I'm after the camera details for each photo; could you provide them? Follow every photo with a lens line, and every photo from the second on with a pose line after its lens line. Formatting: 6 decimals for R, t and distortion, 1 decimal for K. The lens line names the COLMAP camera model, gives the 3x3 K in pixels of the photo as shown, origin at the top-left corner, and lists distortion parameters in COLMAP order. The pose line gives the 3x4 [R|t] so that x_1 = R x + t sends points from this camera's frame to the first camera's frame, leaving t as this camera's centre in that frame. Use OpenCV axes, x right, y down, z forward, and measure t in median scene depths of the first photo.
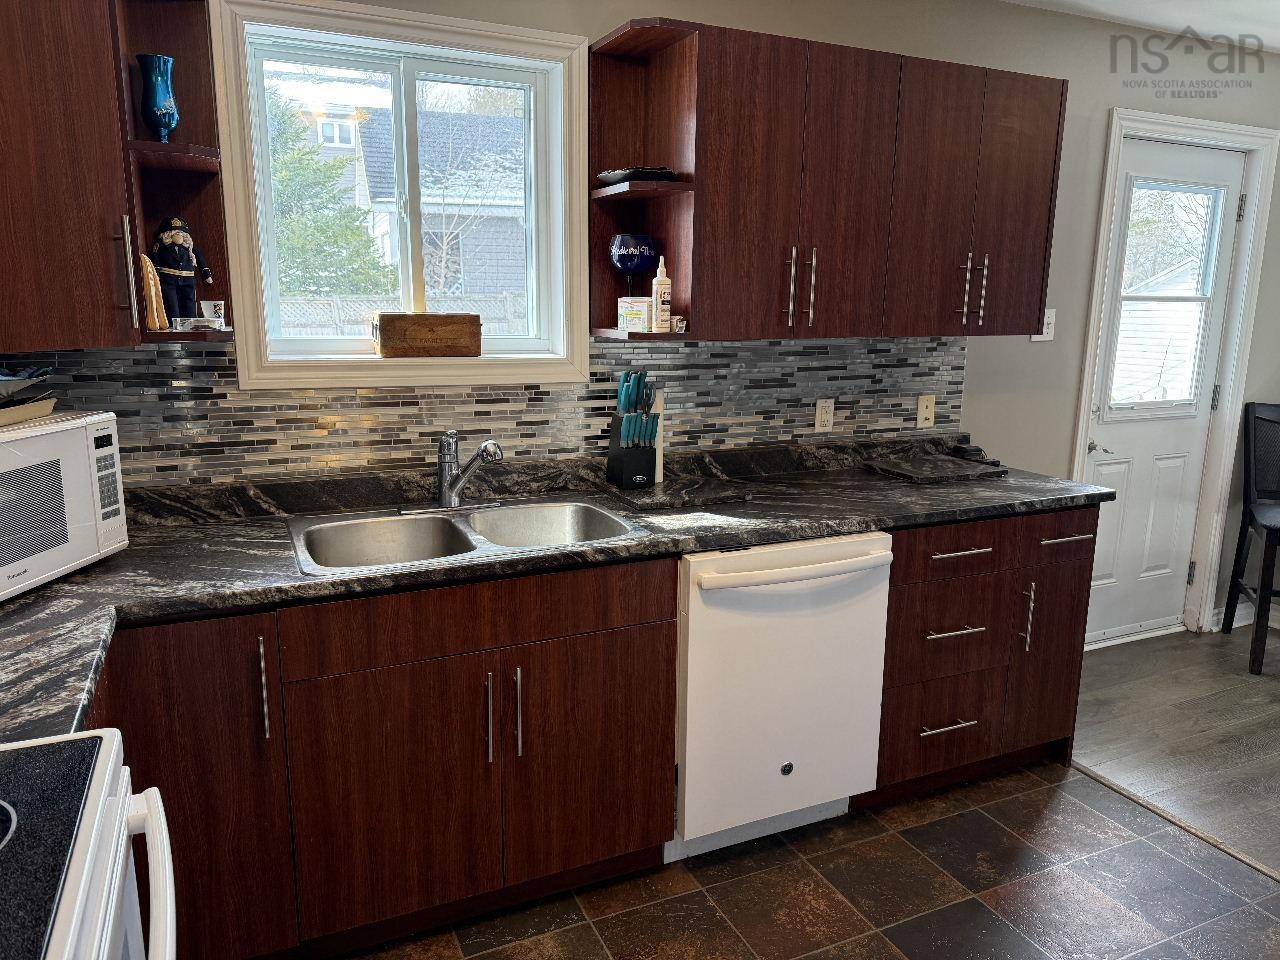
lens RADIAL K [[888.9, 0, 640.6], [0, 888.9, 483.1], [0, 0, 1]] dist [0.106372, -0.155460]
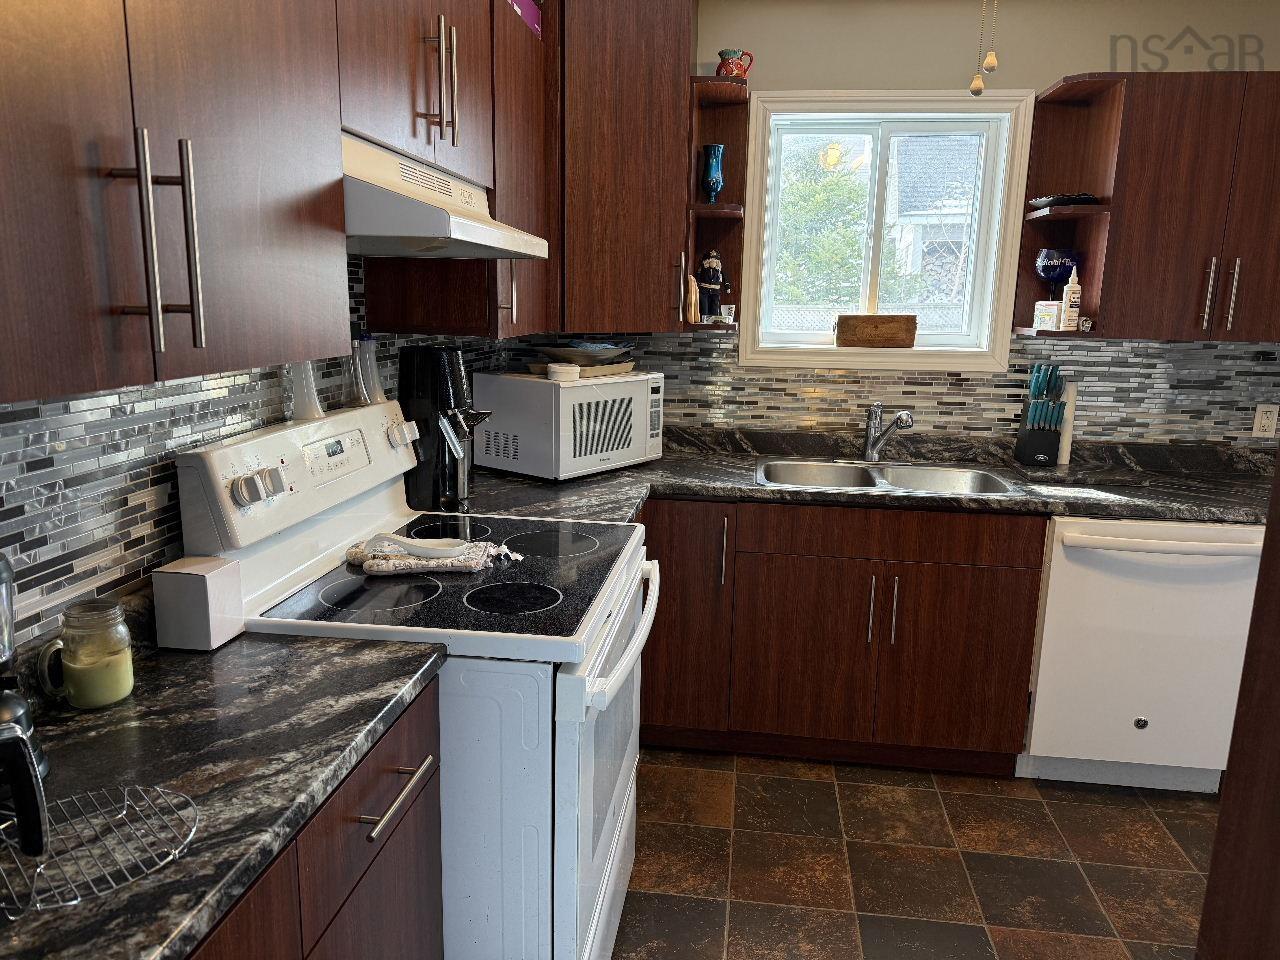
lens RADIAL K [[888.9, 0, 640.6], [0, 888.9, 483.1], [0, 0, 1]] dist [0.106372, -0.155460]
pose [[0.846300, 0.113208, -0.520538, 0.189287], [-0.116767, 0.992817, 0.026080, 0.064276], [0.519751, 0.038710, 0.853440, -0.300862]]
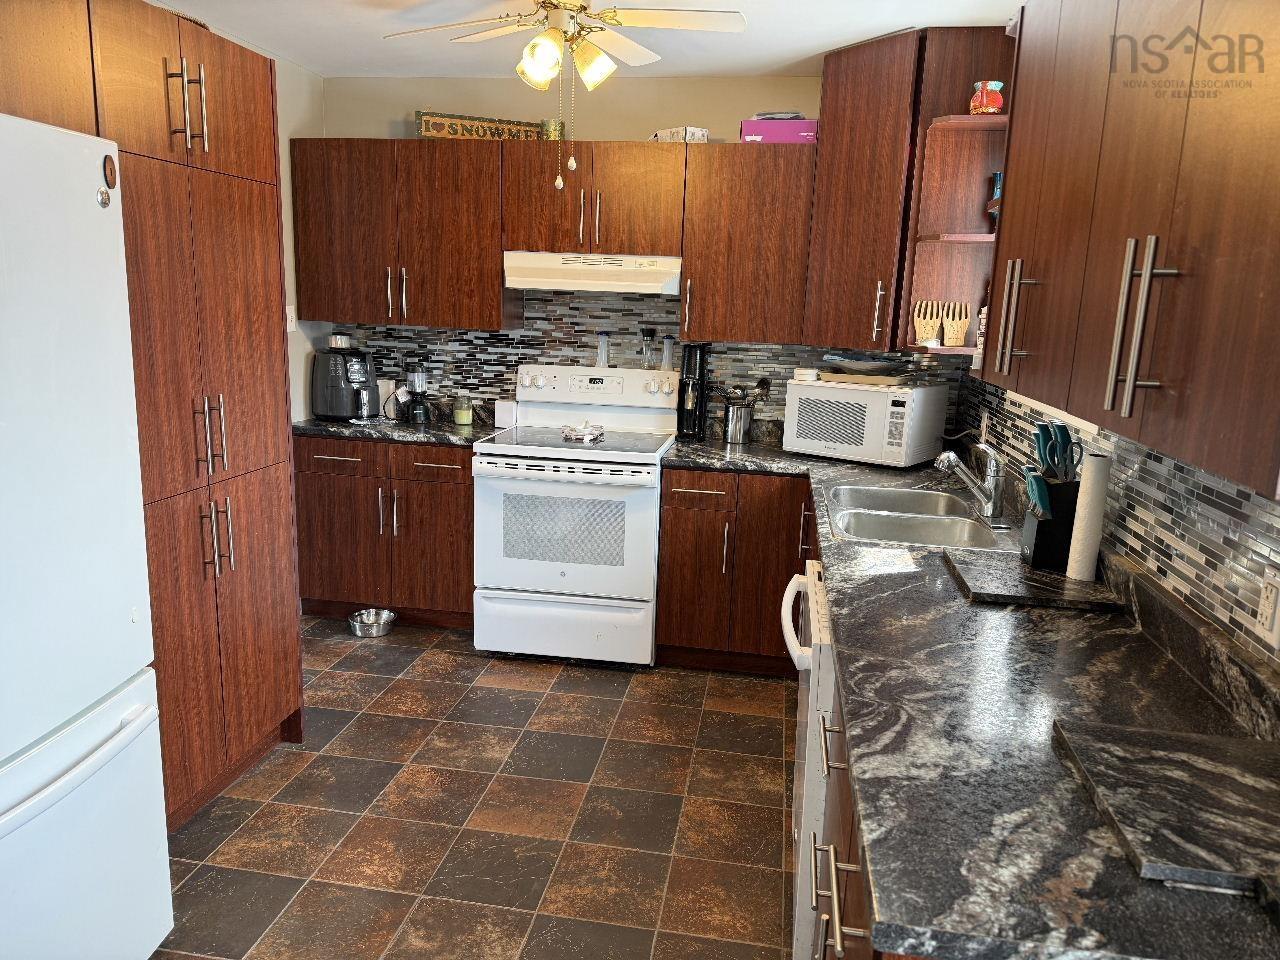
lens RADIAL K [[888.9, 0, 640.6], [0, 888.9, 483.1], [0, 0, 1]] dist [0.106372, -0.155460]
pose [[-0.567644, 0.136364, -0.811902, 0.950064], [-0.196948, 0.935060, 0.294746, -0.259109], [0.799369, 0.327213, -0.503925, 1.215246]]
